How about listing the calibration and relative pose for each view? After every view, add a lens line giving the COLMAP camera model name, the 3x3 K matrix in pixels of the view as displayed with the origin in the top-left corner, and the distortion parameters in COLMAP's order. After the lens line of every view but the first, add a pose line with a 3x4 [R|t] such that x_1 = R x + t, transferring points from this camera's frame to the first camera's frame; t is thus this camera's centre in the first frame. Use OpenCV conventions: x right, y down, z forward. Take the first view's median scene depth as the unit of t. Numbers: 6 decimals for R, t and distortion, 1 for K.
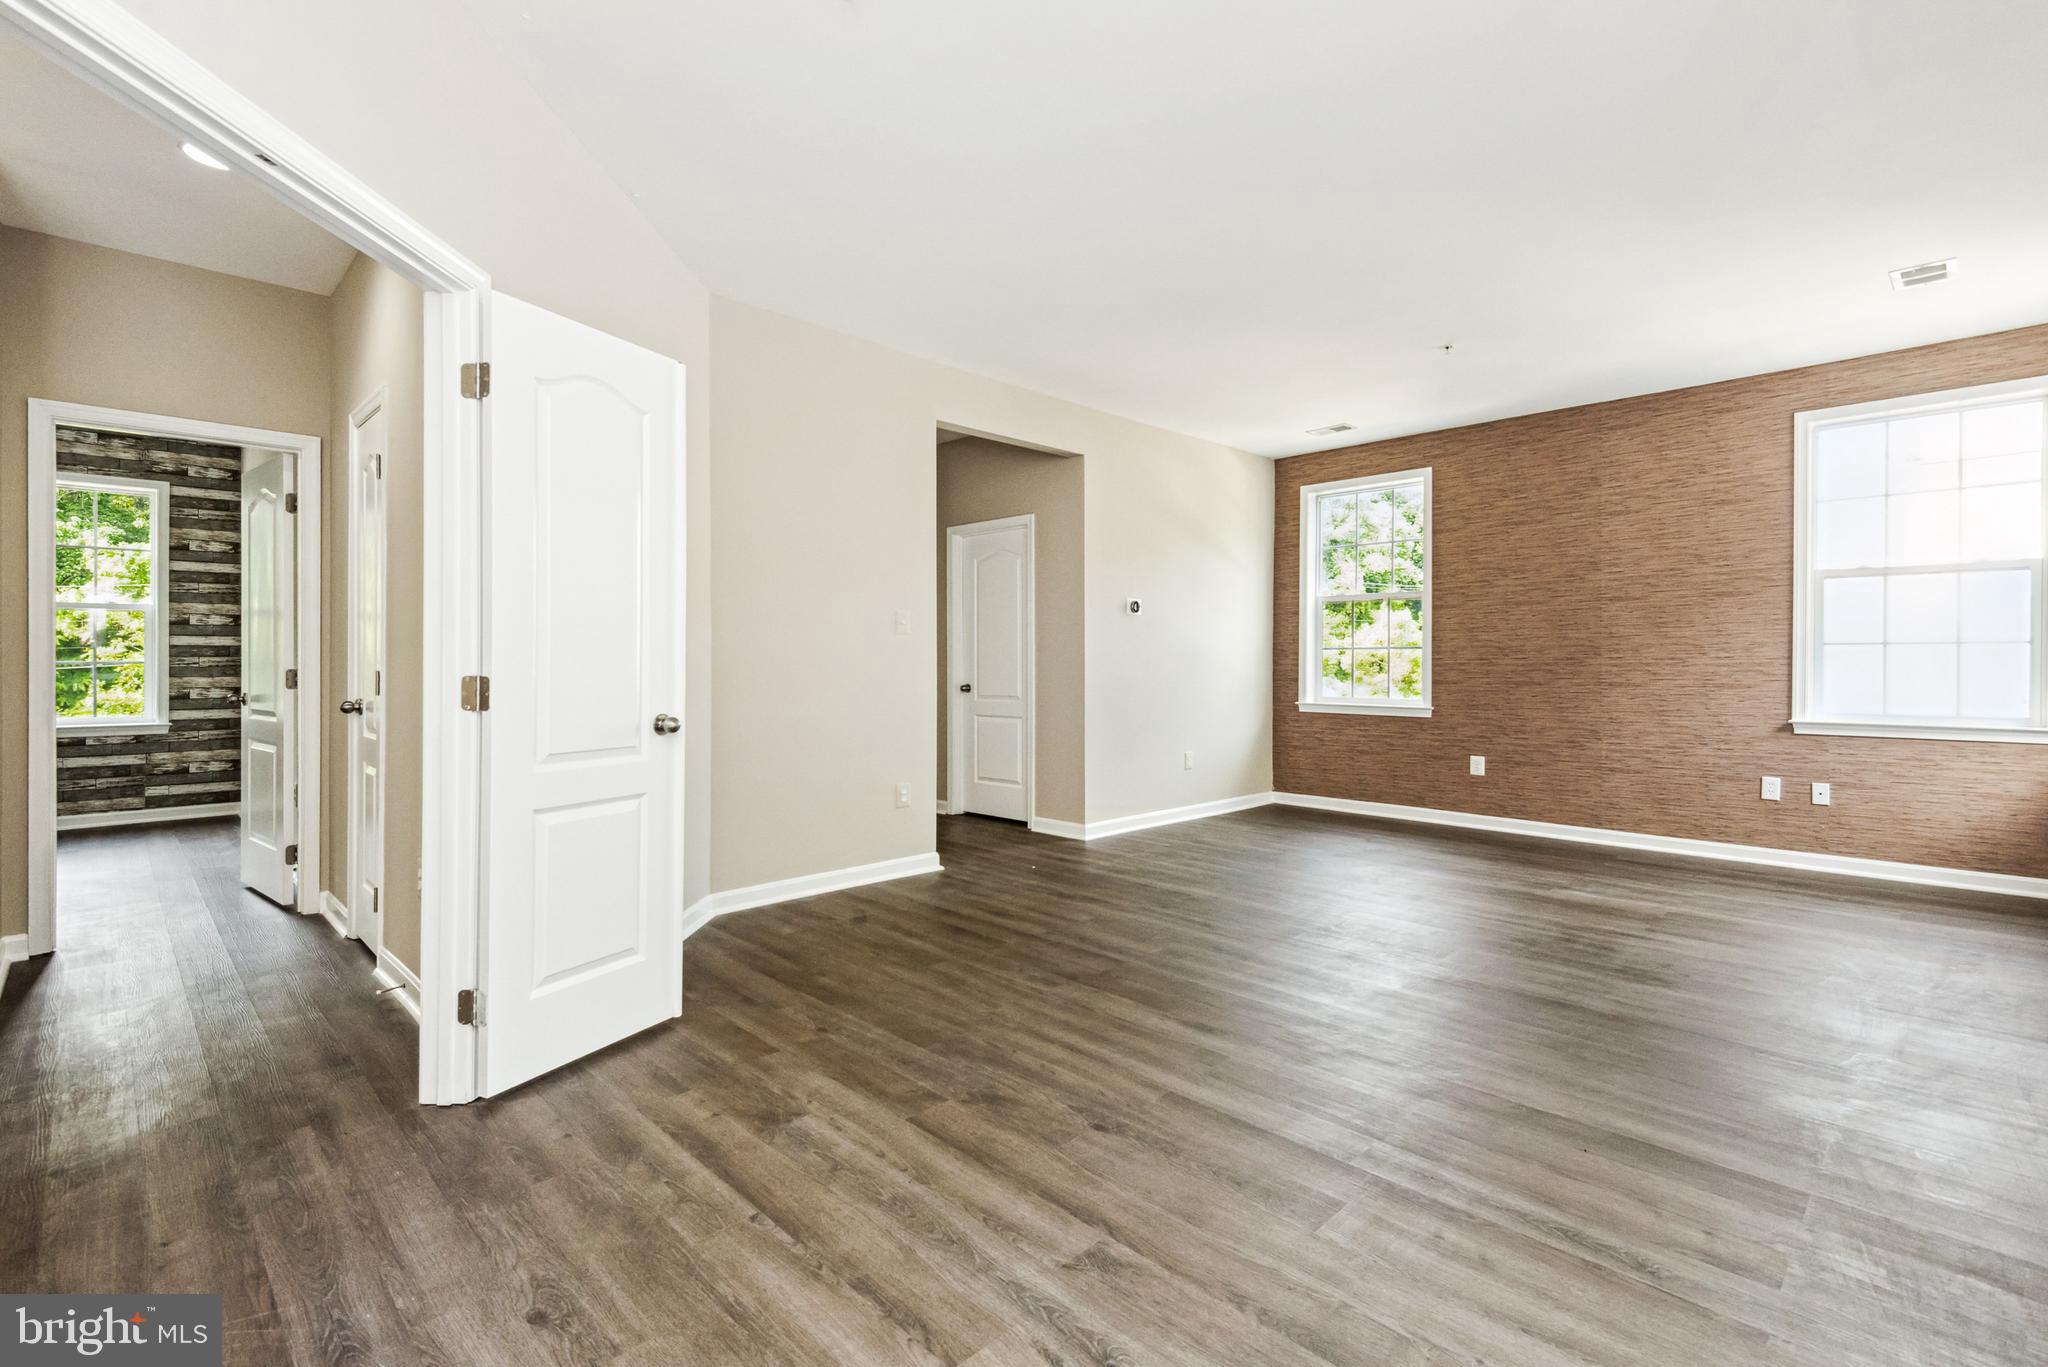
lens RADIAL K [[925.7, 0, 1005.8], [0, 925.7, 656.5], [0, 0, 1]] dist [0.010872, -0.001026]
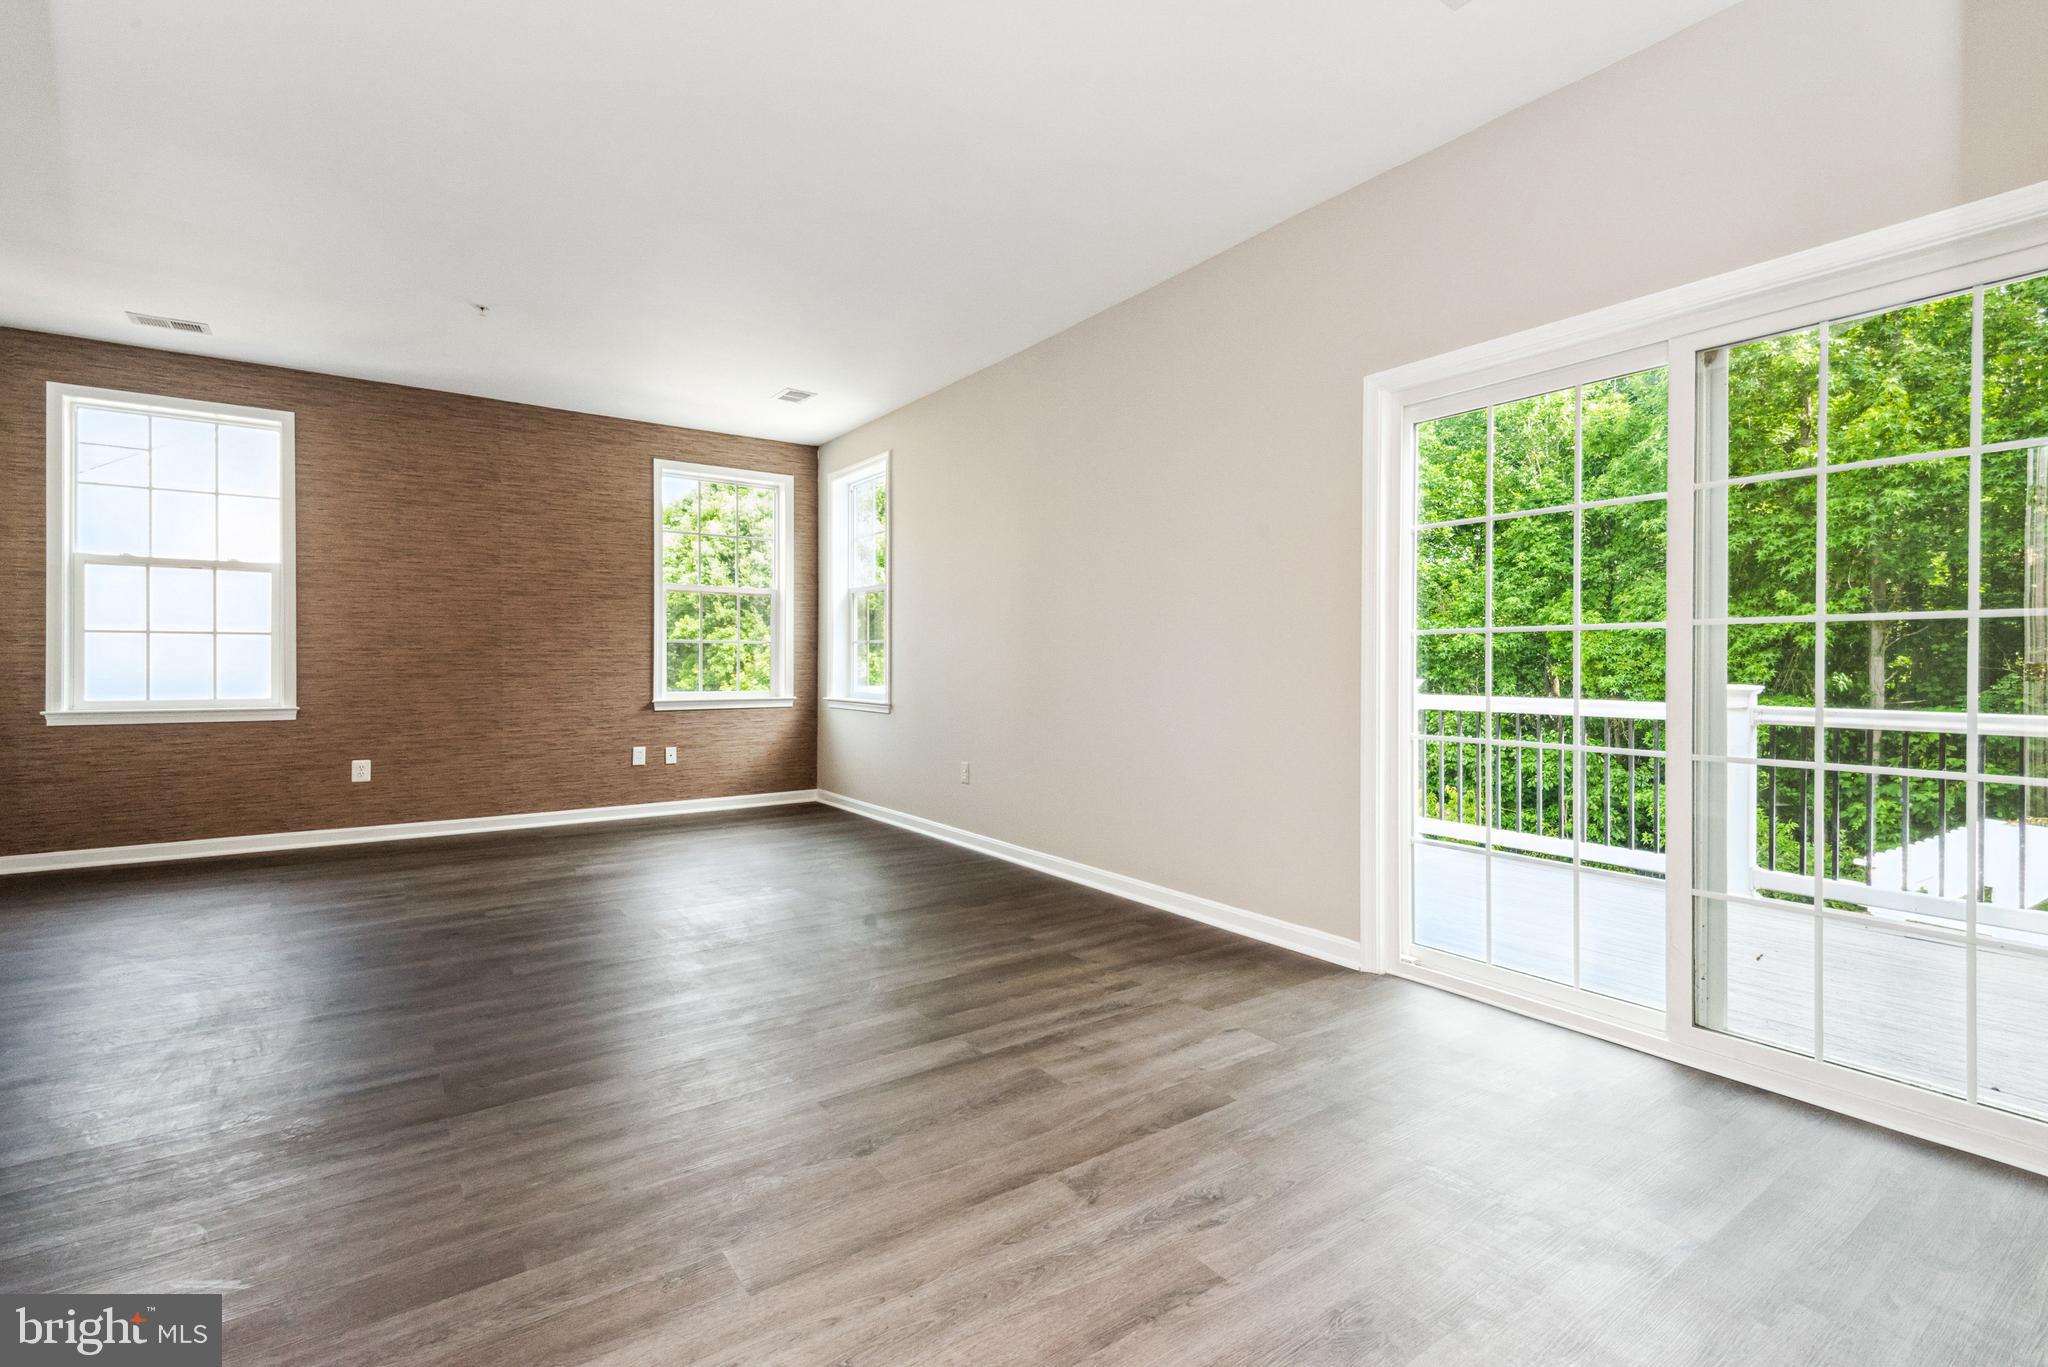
lens RADIAL K [[925.7, 0, 1039.9], [0, 925.7, 664.2], [0, 0, 1]] dist [0.010872, -0.001026]
pose [[0.147219, -0.002444, 0.989101, -0.327252], [-0.009435, 0.999948, 0.003875, 0.009392], [-0.989059, -0.009902, 0.147189, 0.294919]]
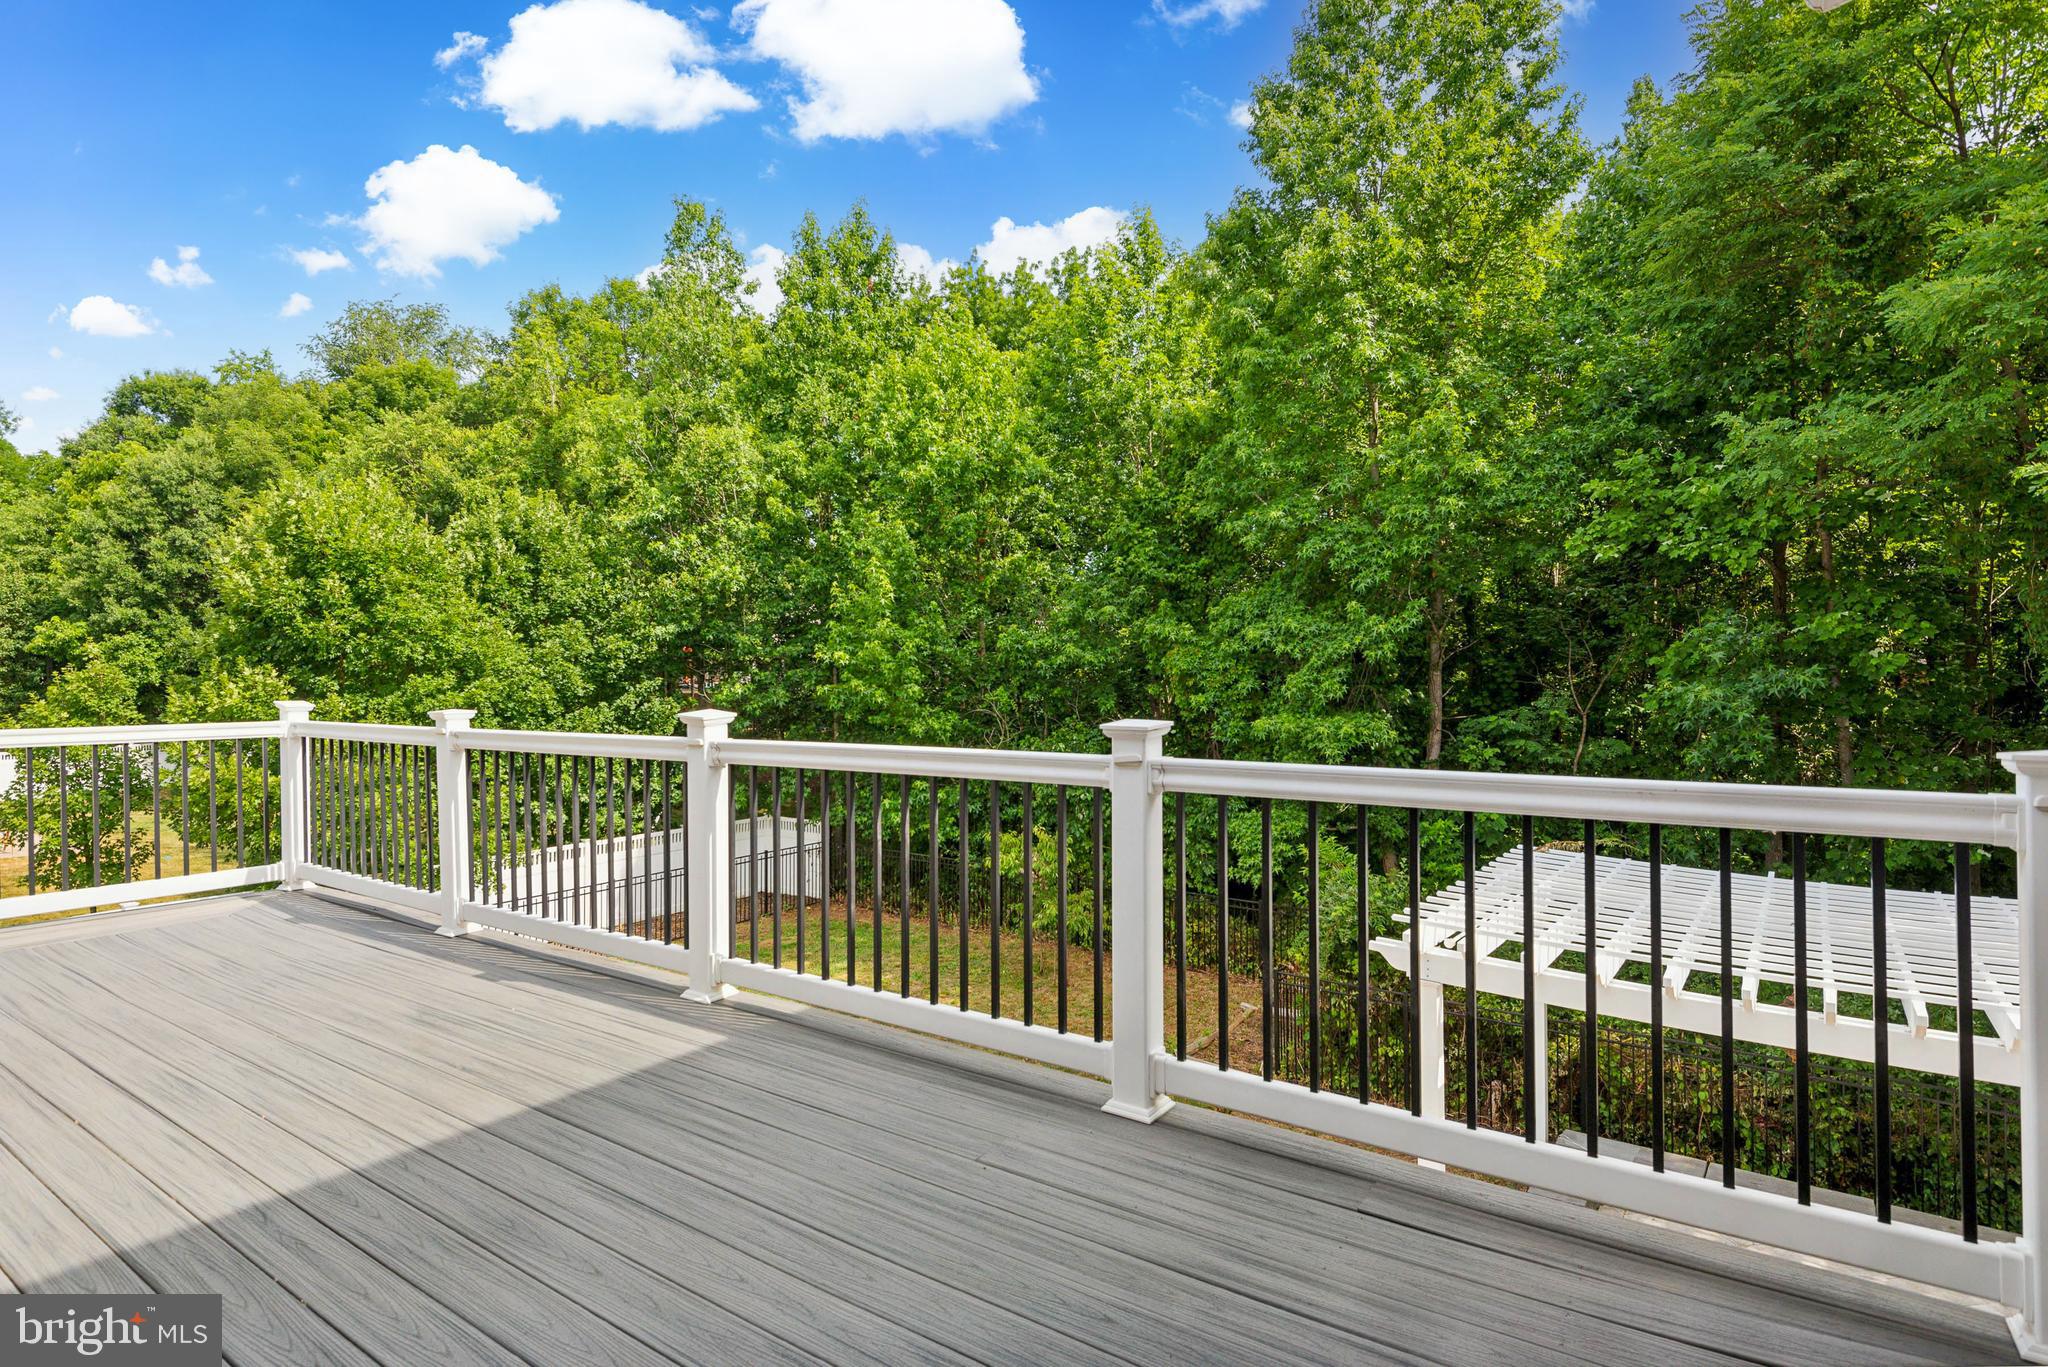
lens RADIAL K [[1039.4, 0, 1012.3], [0, 1039.4, 686.9], [0, 0, 1]] dist [0.040954, 0.000085]
pose [[-0.185641, -0.005976, 0.982599, -0.268950], [-0.004017, 0.999978, 0.005323, 0.009059], [-0.982609, -0.002959, -0.185661, 0.248391]]
